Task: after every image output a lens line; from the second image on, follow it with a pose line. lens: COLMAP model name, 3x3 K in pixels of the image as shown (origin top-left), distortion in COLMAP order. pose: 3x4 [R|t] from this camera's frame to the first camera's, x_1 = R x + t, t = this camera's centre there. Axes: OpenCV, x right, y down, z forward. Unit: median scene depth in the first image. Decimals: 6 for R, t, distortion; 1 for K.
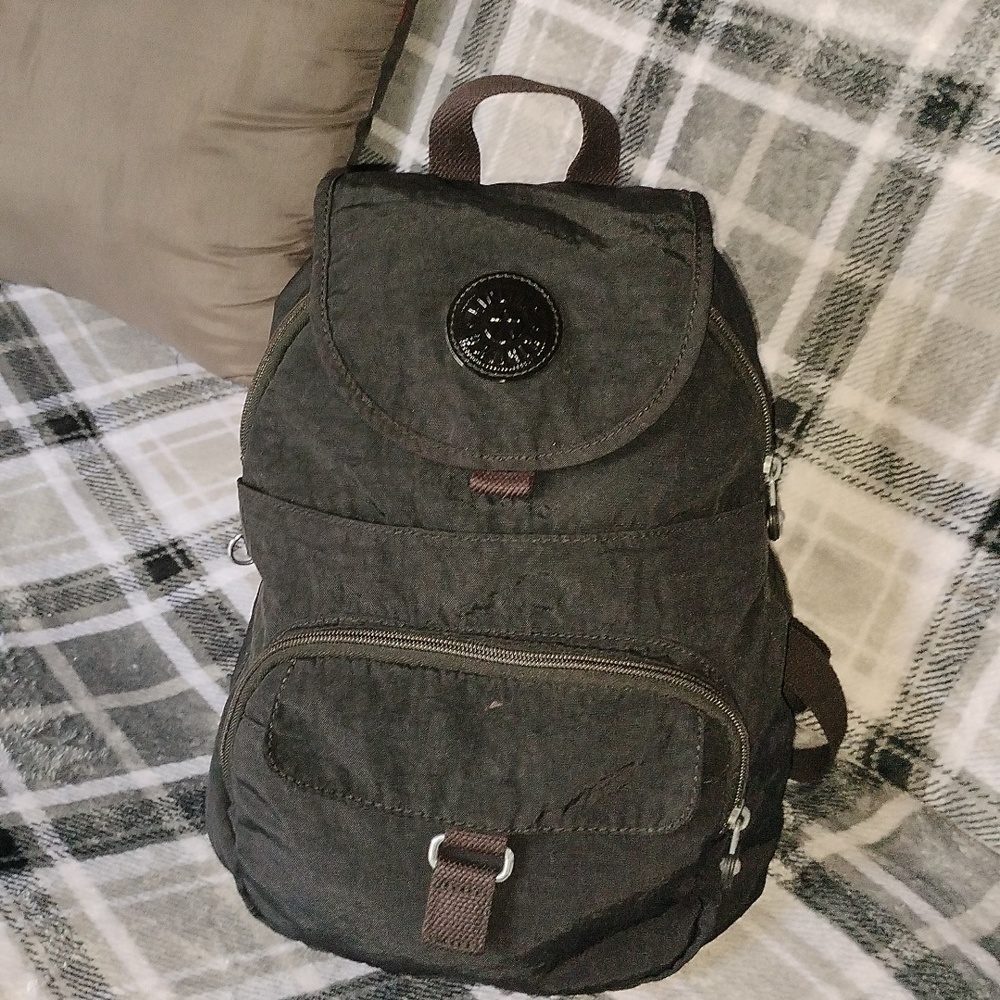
lens RADIAL K [[1609.5, 0, 507.7], [0, 1609.5, 498.8], [0, 0, 1]] dist [0.061446, 0.000000]
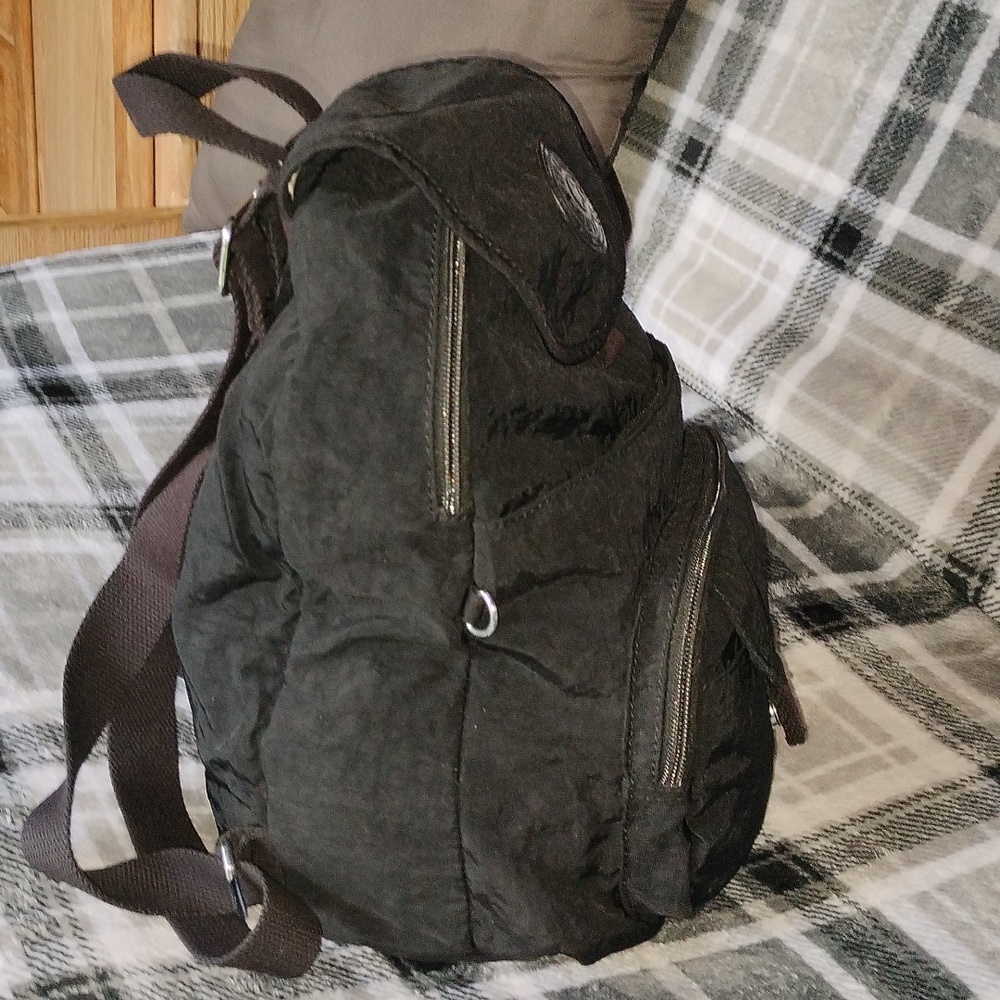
lens RADIAL K [[1609.5, 0, 512.8], [0, 1609.5, 512.9], [0, 0, 1]] dist [0.061446, 0.000000]
pose [[0.993075, 0.057700, -0.102335, -0.053392], [-0.062569, 0.997025, -0.045017, 0.088693], [0.099433, 0.051108, 0.993731, 0.019863]]
